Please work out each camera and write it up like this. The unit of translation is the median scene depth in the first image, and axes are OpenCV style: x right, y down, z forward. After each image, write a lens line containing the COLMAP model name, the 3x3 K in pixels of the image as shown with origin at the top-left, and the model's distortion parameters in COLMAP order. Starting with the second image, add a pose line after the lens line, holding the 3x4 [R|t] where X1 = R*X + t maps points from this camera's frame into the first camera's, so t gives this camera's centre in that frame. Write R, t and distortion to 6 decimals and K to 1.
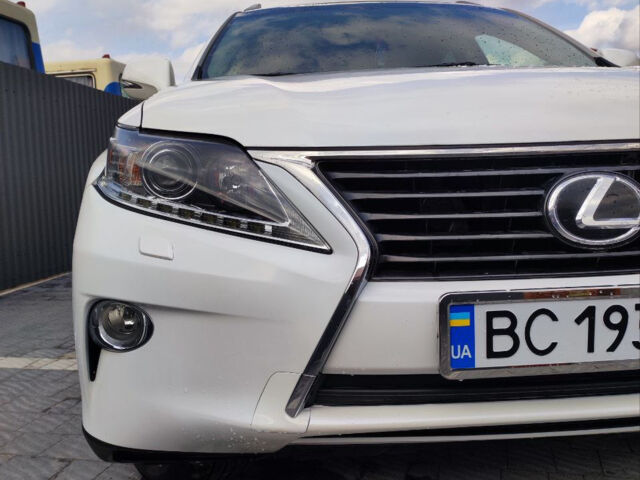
lens RADIAL K [[629.4, 0, 320.0], [0, 629.4, 240.0], [0, 0, 1]] dist [0.043413, -0.026822]
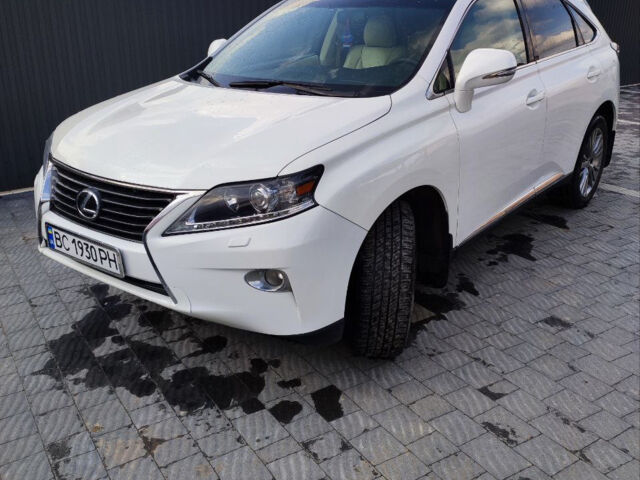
lens RADIAL K [[618.8, 0, 320.0], [0, 618.8, 240.0], [0, 0, 1]] dist [0.049555, 0.004145]
pose [[0.721634, 0.261903, -0.640821, 2.733148], [-0.077482, 0.950414, 0.301180, -0.734687], [0.687925, -0.167690, 0.706144, -0.167785]]
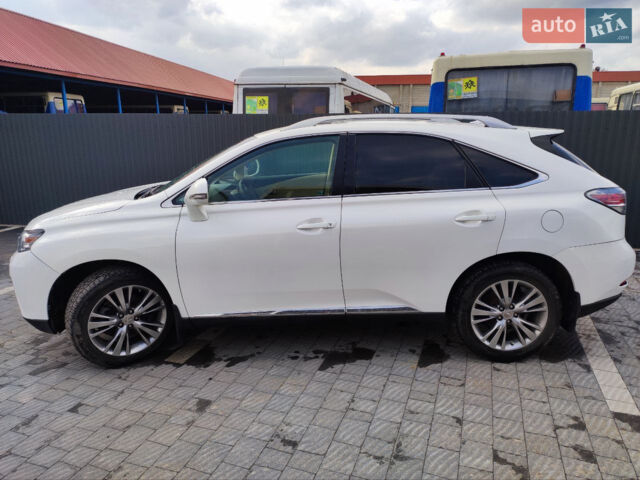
lens RADIAL K [[469.2, 0, 320.0], [0, 469.2, 240.0], [0, 0, 1]] dist [0.073223, -0.095167]
pose [[-0.099524, 0.245962, -0.964157, 4.015781], [-0.092062, 0.962535, 0.255051, -1.164326], [0.990767, 0.114146, -0.073151, 3.513274]]
